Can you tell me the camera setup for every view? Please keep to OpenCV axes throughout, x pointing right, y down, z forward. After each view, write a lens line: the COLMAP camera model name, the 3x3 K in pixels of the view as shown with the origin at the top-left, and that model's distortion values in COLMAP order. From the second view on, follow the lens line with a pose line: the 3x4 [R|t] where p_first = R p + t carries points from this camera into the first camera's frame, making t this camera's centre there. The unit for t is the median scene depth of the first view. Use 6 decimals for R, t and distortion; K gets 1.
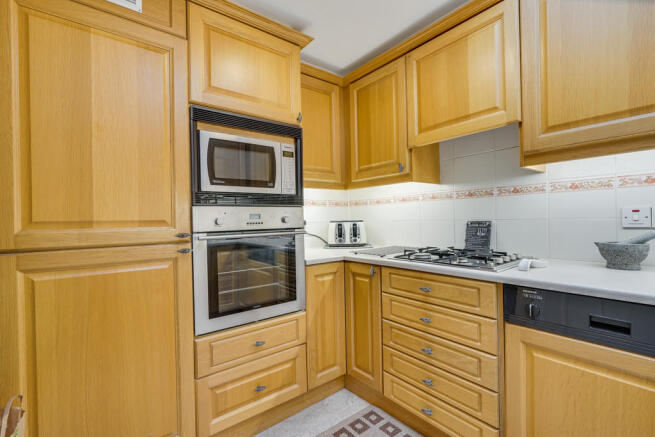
lens RADIAL K [[295.0, 0, 327.5], [0, 295.0, 218.5], [0, 0, 1]] dist [-0.001647, 0.000556]
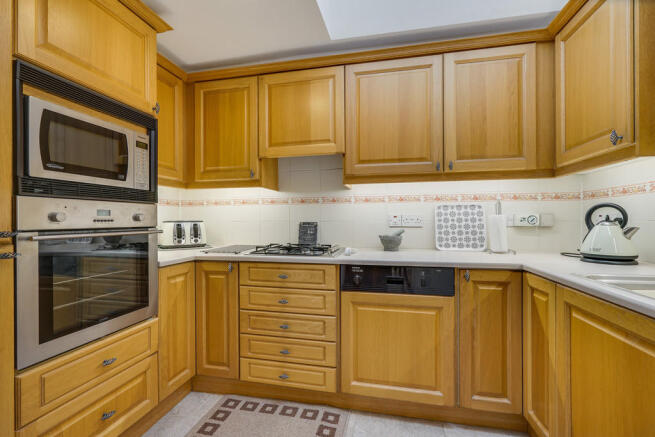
lens RADIAL K [[295.0, 0, 327.5], [0, 295.0, 218.5], [0, 0, 1]] dist [-0.001647, 0.000556]
pose [[0.772174, 0.021398, 0.635051, -0.269863], [-0.012387, 0.999750, -0.018625, 0.016798], [-0.635291, 0.006516, 0.772245, -0.056330]]
